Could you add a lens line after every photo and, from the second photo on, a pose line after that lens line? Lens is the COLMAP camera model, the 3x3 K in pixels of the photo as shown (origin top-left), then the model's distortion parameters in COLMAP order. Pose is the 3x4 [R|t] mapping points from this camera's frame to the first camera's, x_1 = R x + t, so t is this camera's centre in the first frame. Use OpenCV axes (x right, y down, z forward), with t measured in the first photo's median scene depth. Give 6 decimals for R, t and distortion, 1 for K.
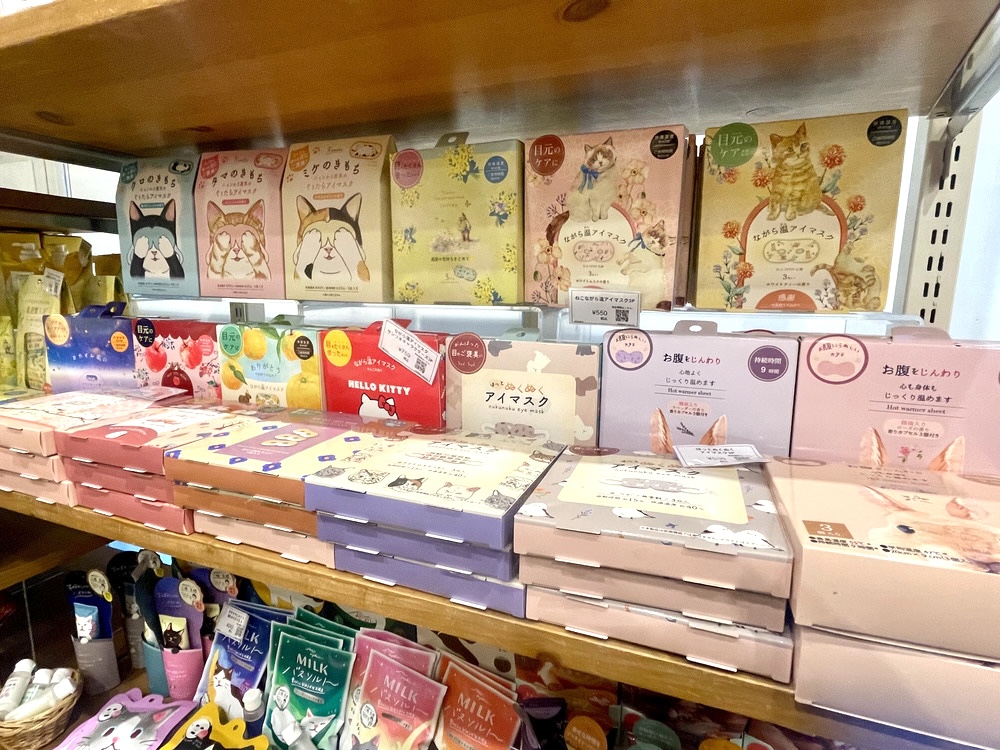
lens RADIAL K [[555.9, 0, 501.0], [0, 555.9, 374.9], [0, 0, 1]] dist [0.020506, -0.000104]
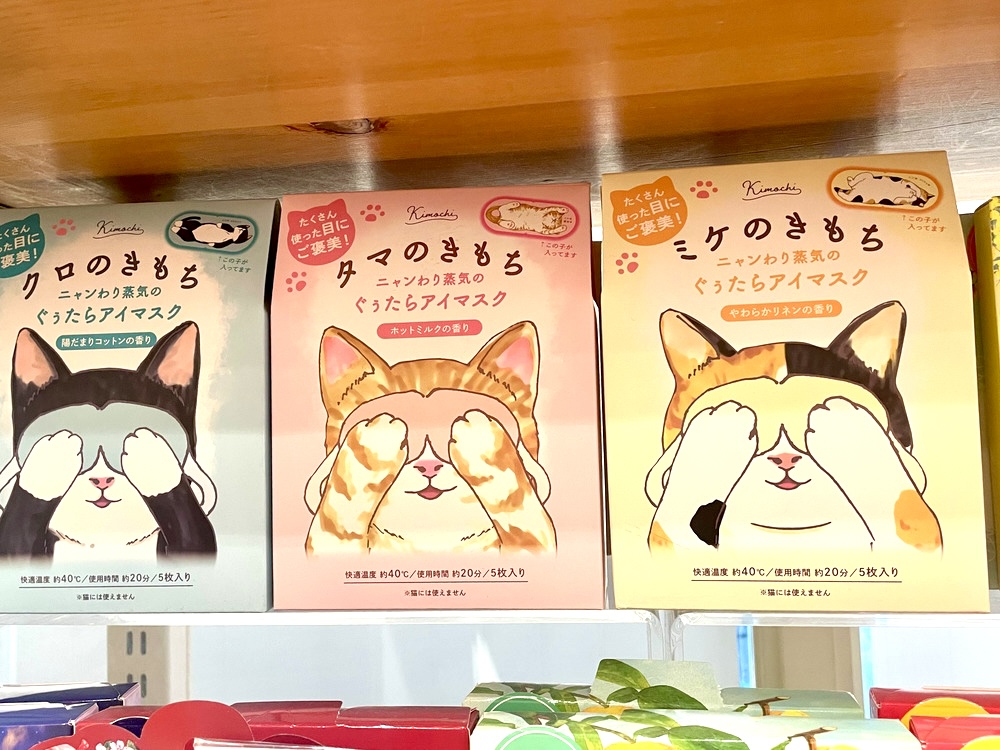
lens RADIAL K [[849.8, 0, 499.8], [0, 849.8, 375.9], [0, 0, 1]] dist [0.043861, -0.008340]
pose [[0.960961, -0.034114, 0.274574, -0.576010], [0.088455, 0.978169, -0.188045, -0.178520], [-0.262164, 0.204992, 0.943000, 0.501516]]
